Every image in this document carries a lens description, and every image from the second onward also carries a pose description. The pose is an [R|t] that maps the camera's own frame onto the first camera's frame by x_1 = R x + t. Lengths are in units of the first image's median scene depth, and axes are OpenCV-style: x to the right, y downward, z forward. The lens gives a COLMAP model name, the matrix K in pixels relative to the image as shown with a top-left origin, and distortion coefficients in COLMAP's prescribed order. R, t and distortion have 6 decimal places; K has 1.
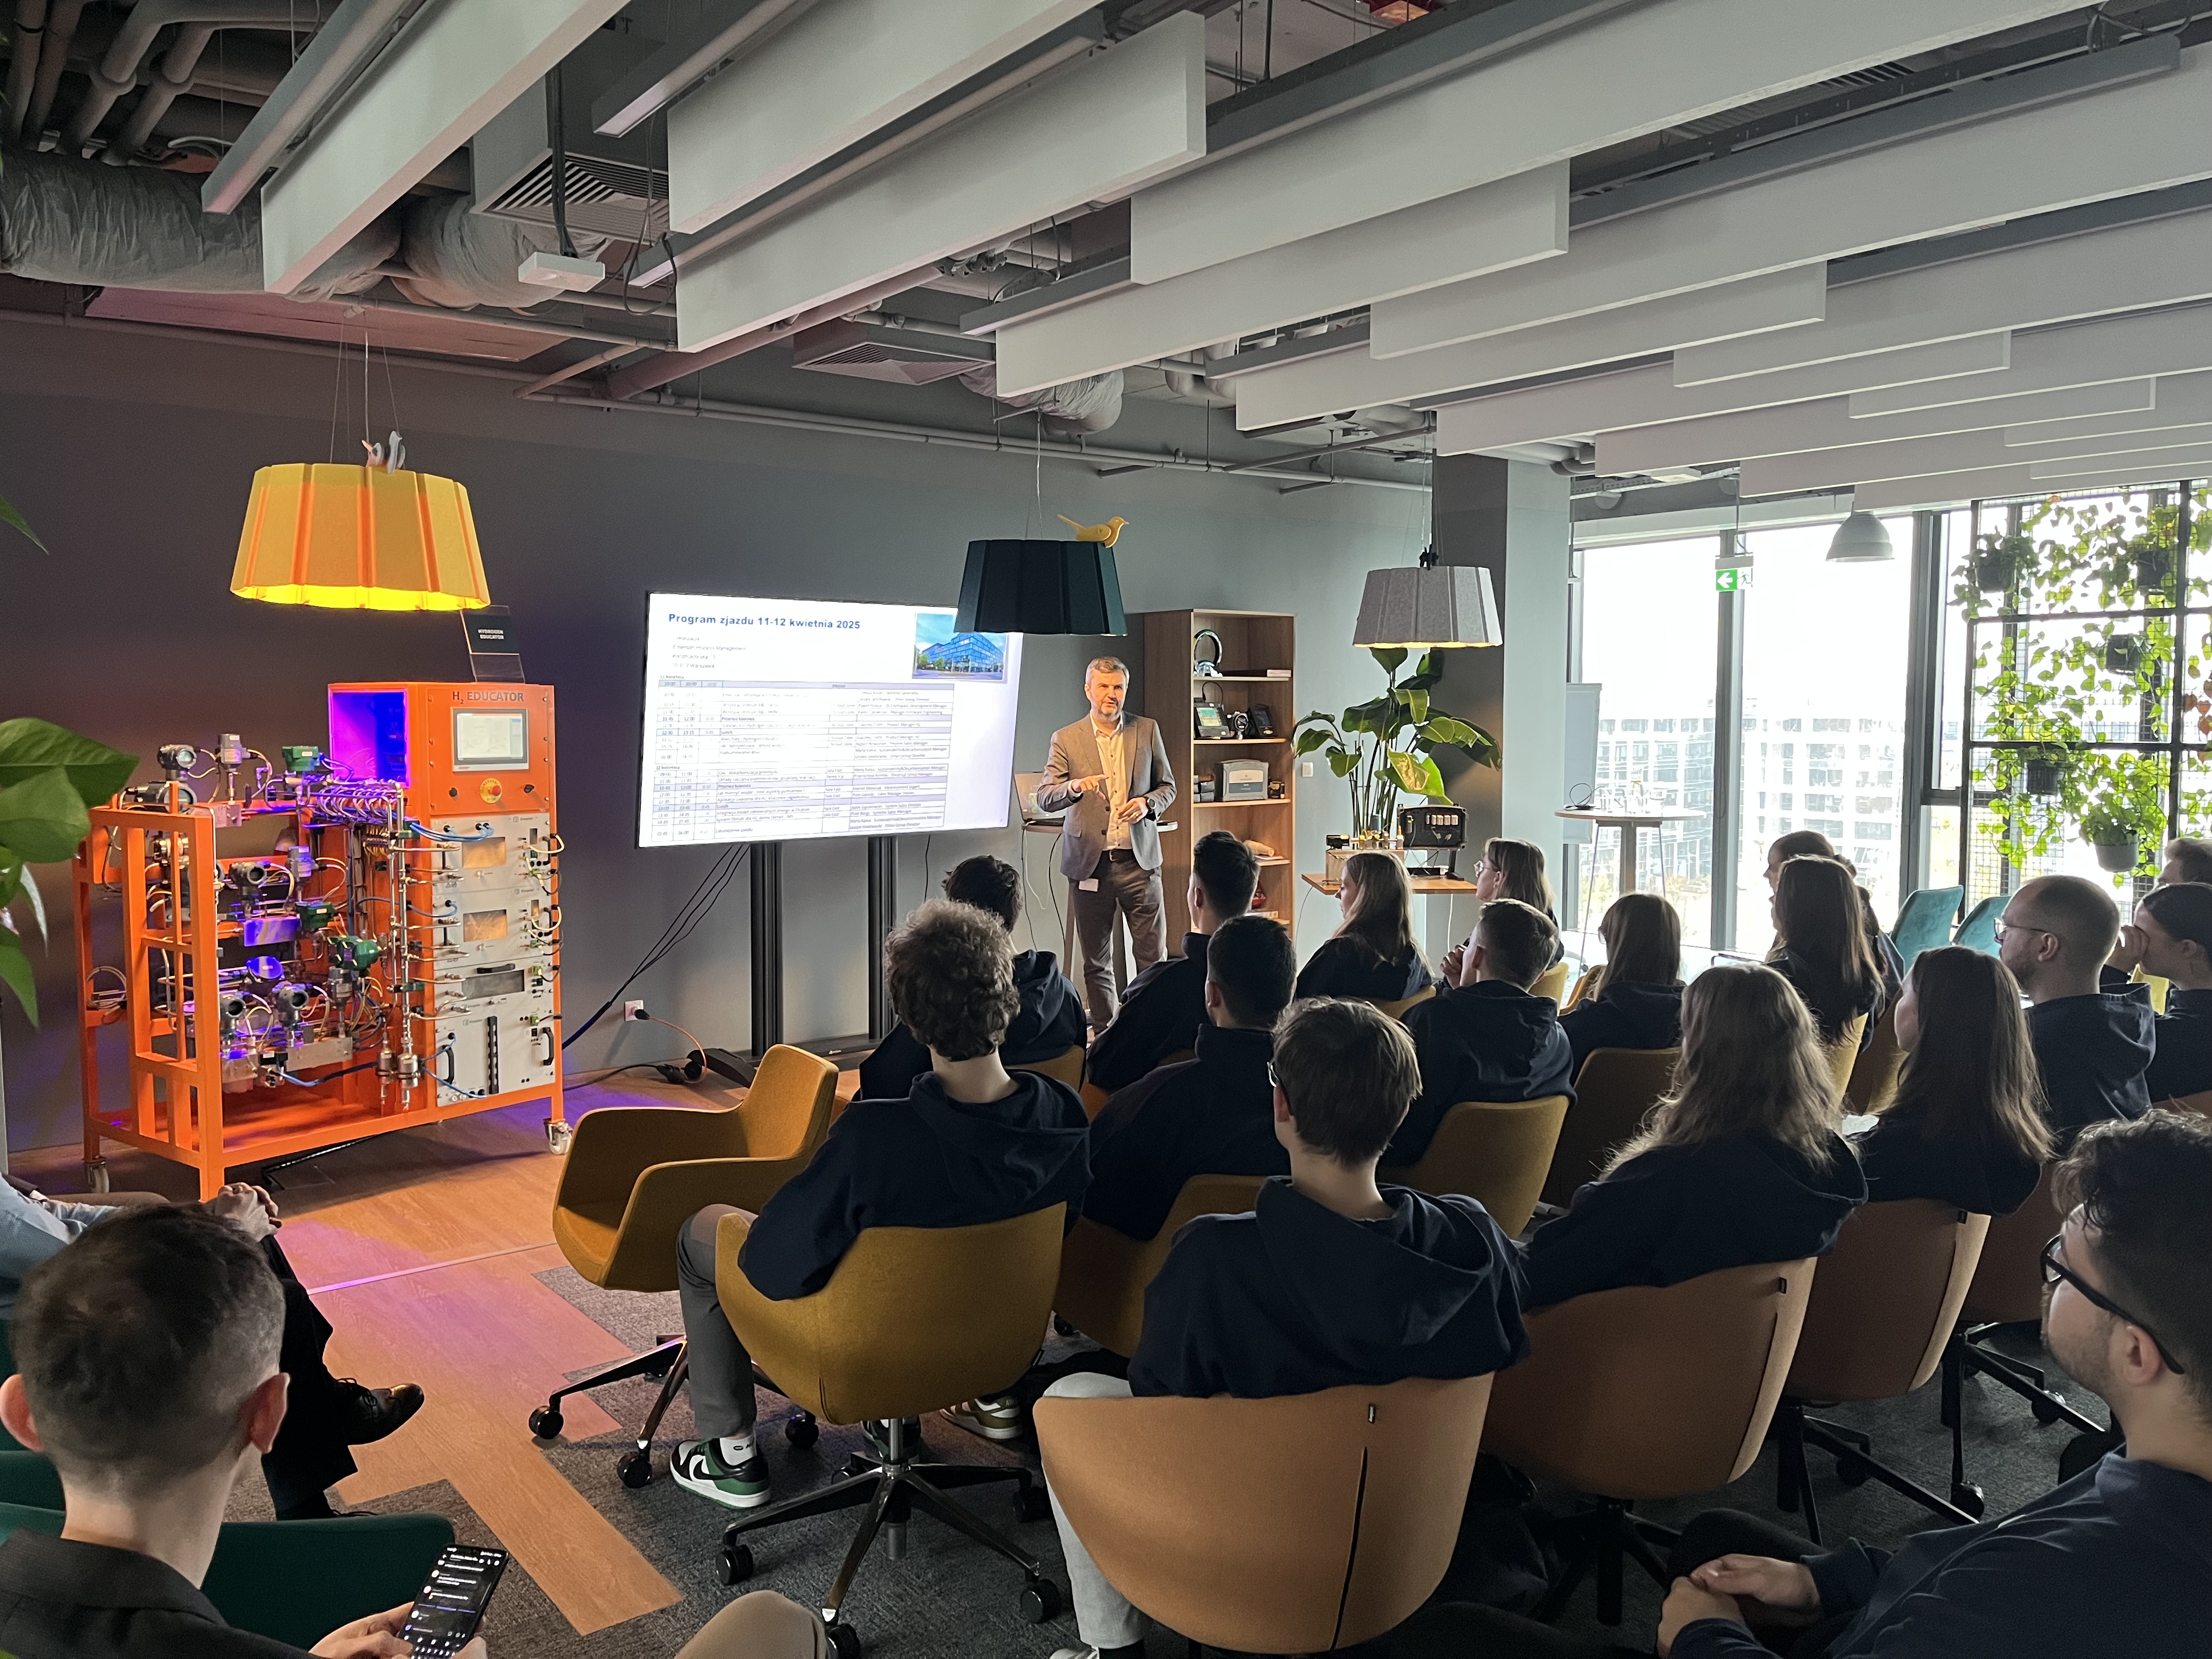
lens RADIAL K [[1673.4, 0, 1119.1], [0, 1673.4, 834.8], [0, 0, 1]] dist [0.072341, -0.088595]
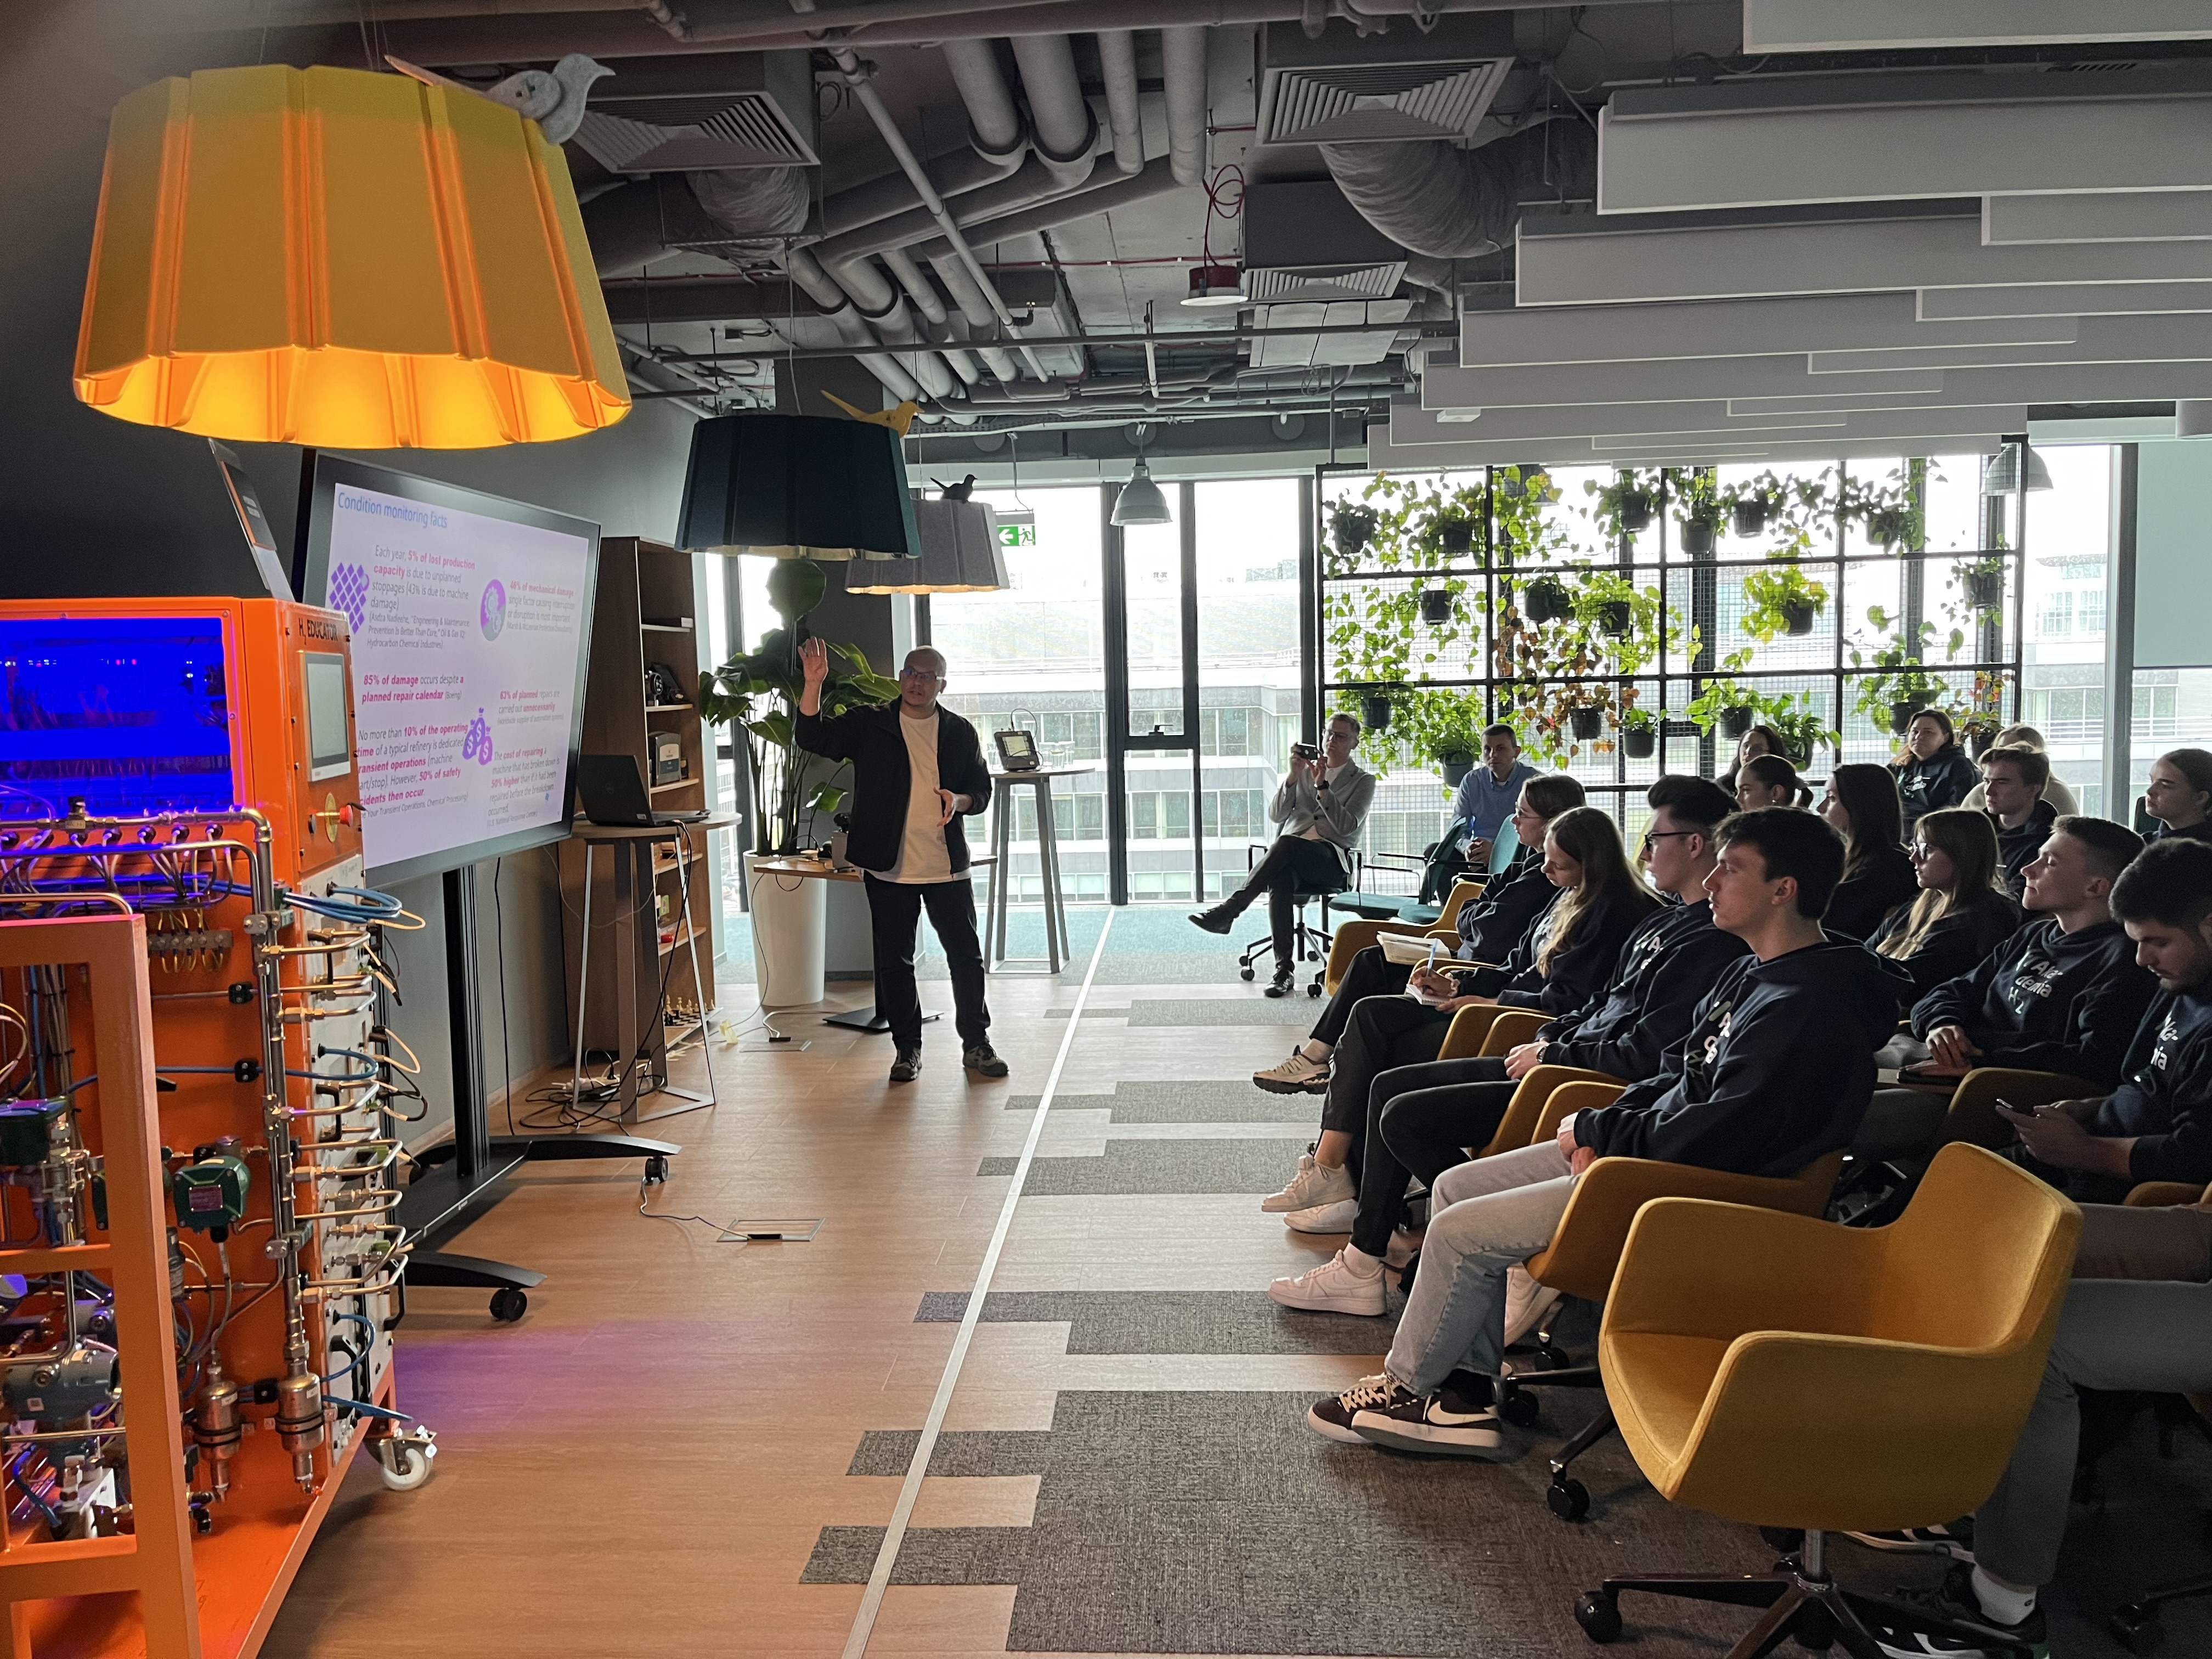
lens RADIAL K [[1673.4, 0, 1102.0], [0, 1673.4, 814.7], [0, 0, 1]] dist [0.072341, -0.088595]
pose [[0.670178, -0.079555, 0.737925, -0.577076], [0.081476, 0.996116, 0.033395, -0.024019], [-0.737715, 0.037743, 0.674056, 0.479478]]
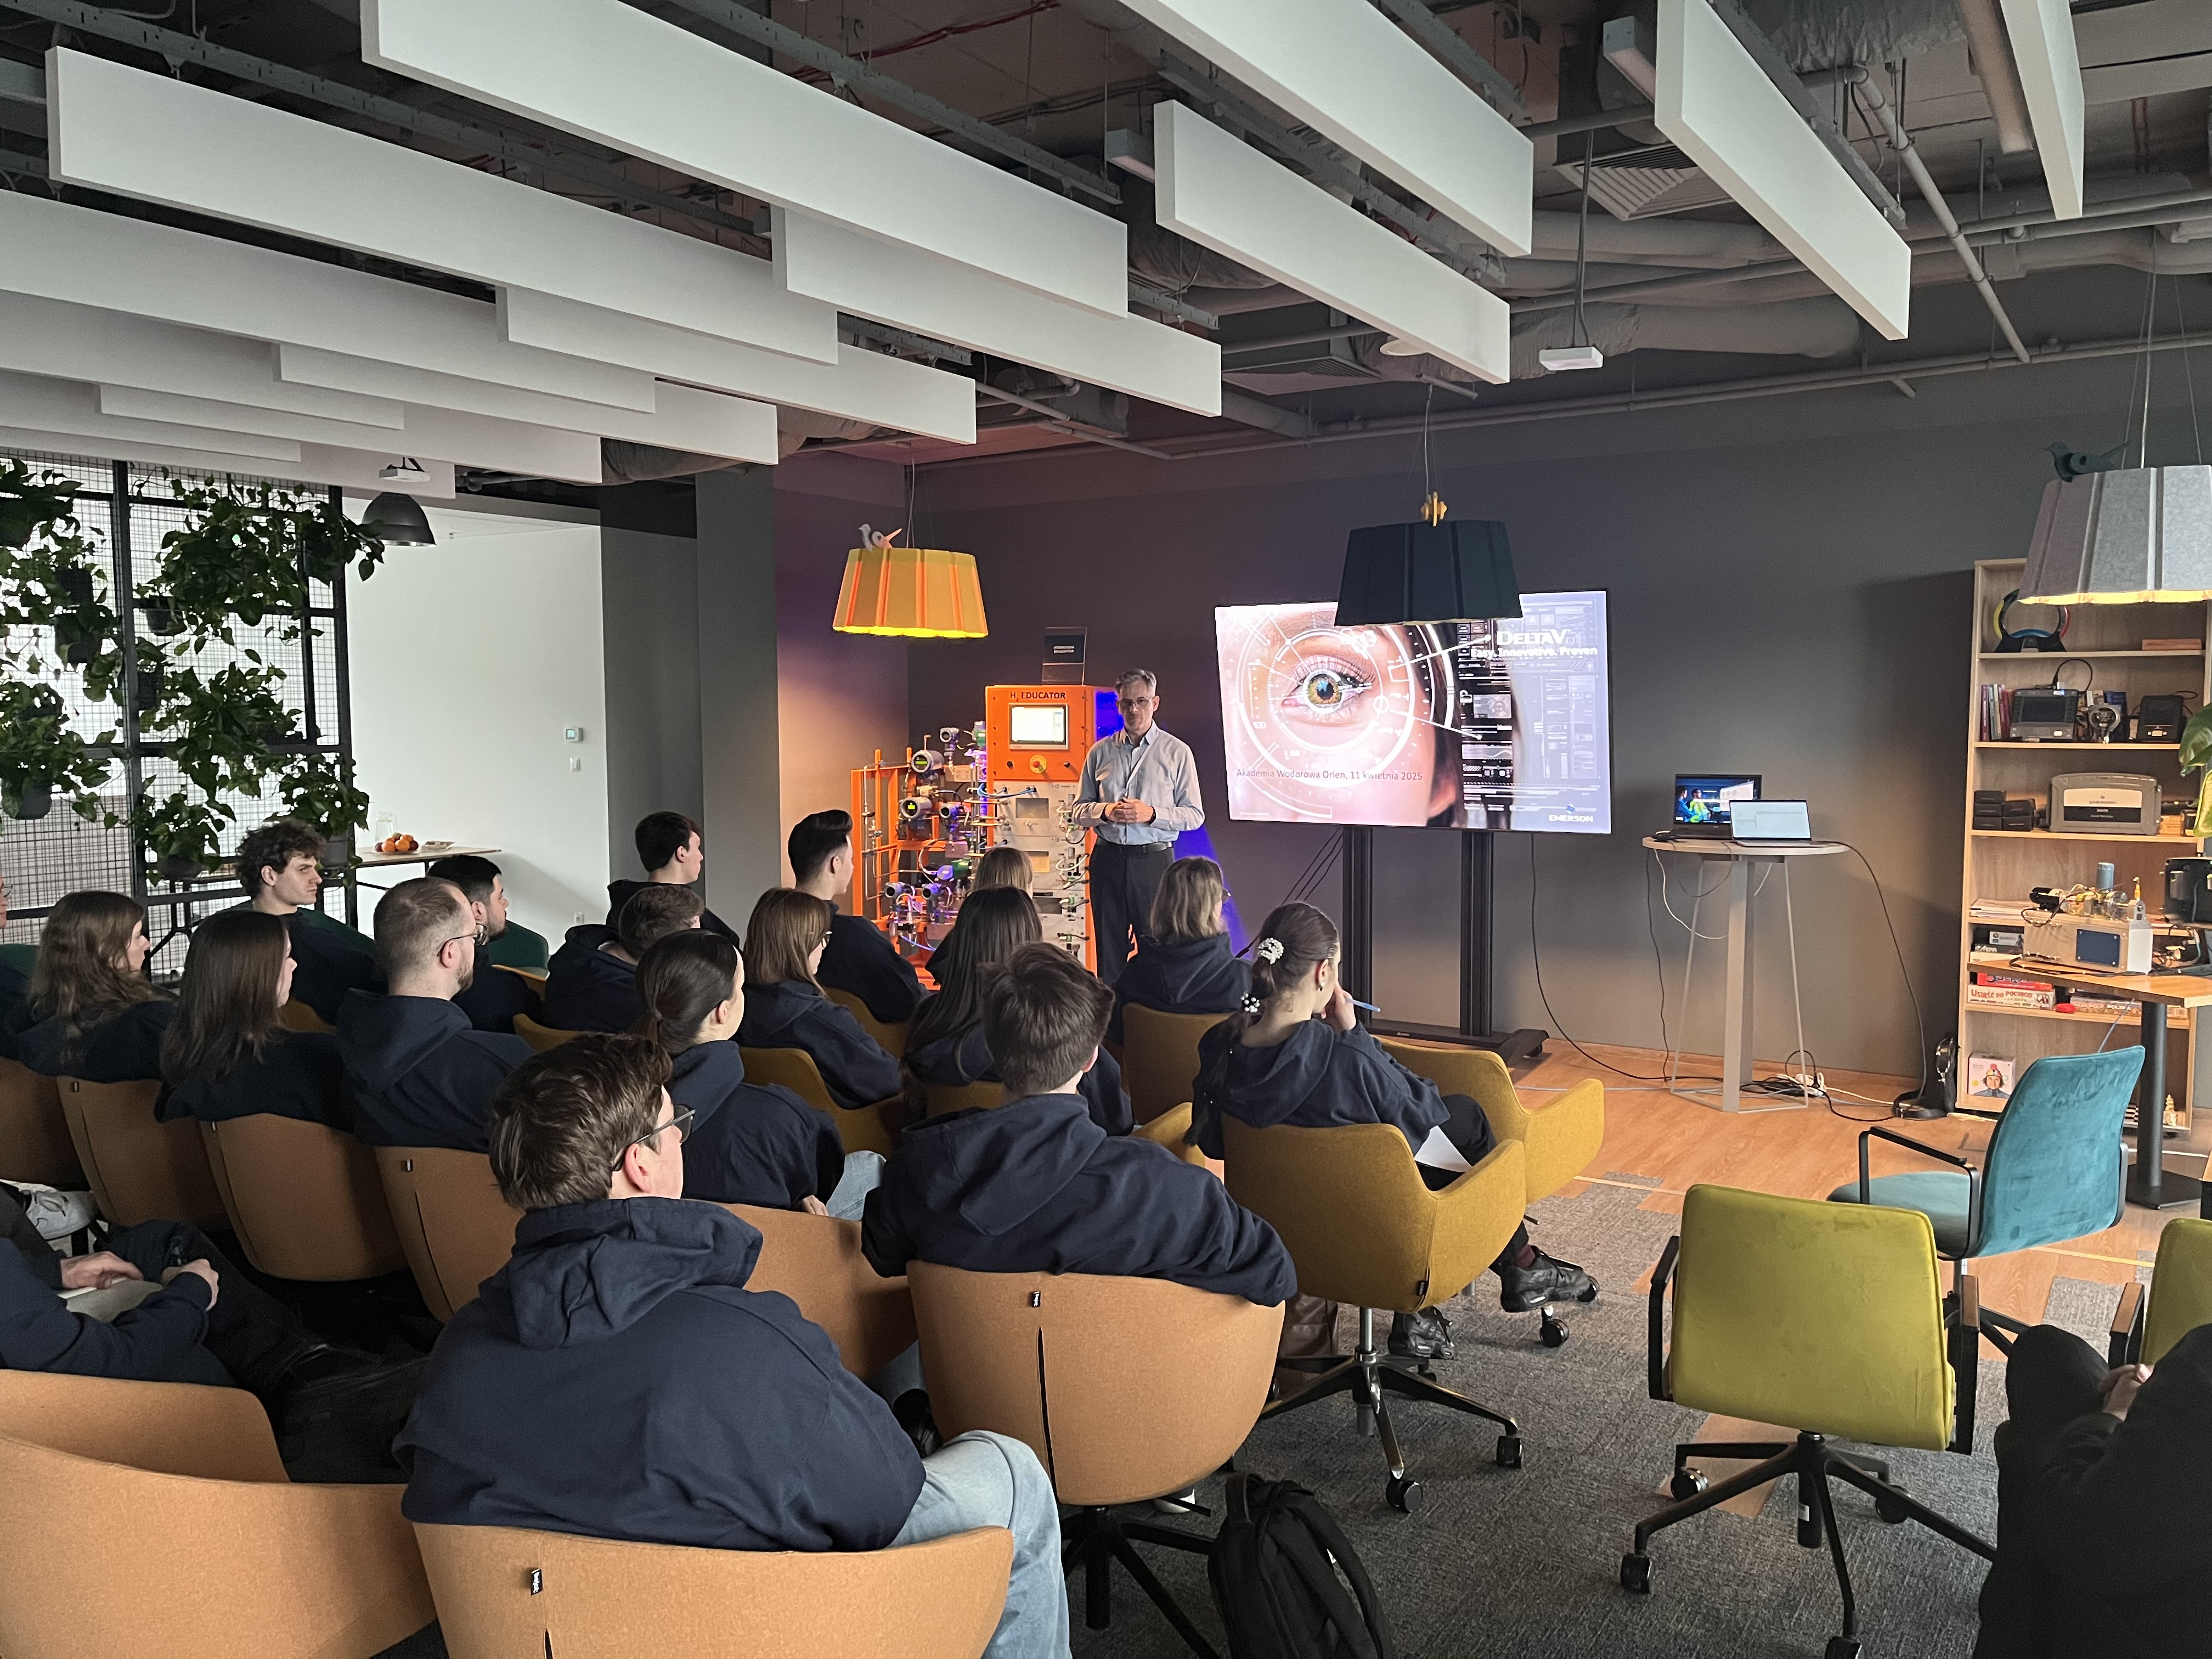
lens RADIAL K [[1673.4, 0, 1117.4], [0, 1673.4, 840.3], [0, 0, 1]] dist [0.072341, -0.088595]
pose [[0.319841, 0.073163, -0.944642, 0.921085], [-0.069723, 0.996128, 0.053543, -0.040733], [0.944902, 0.048738, 0.323703, 0.609909]]
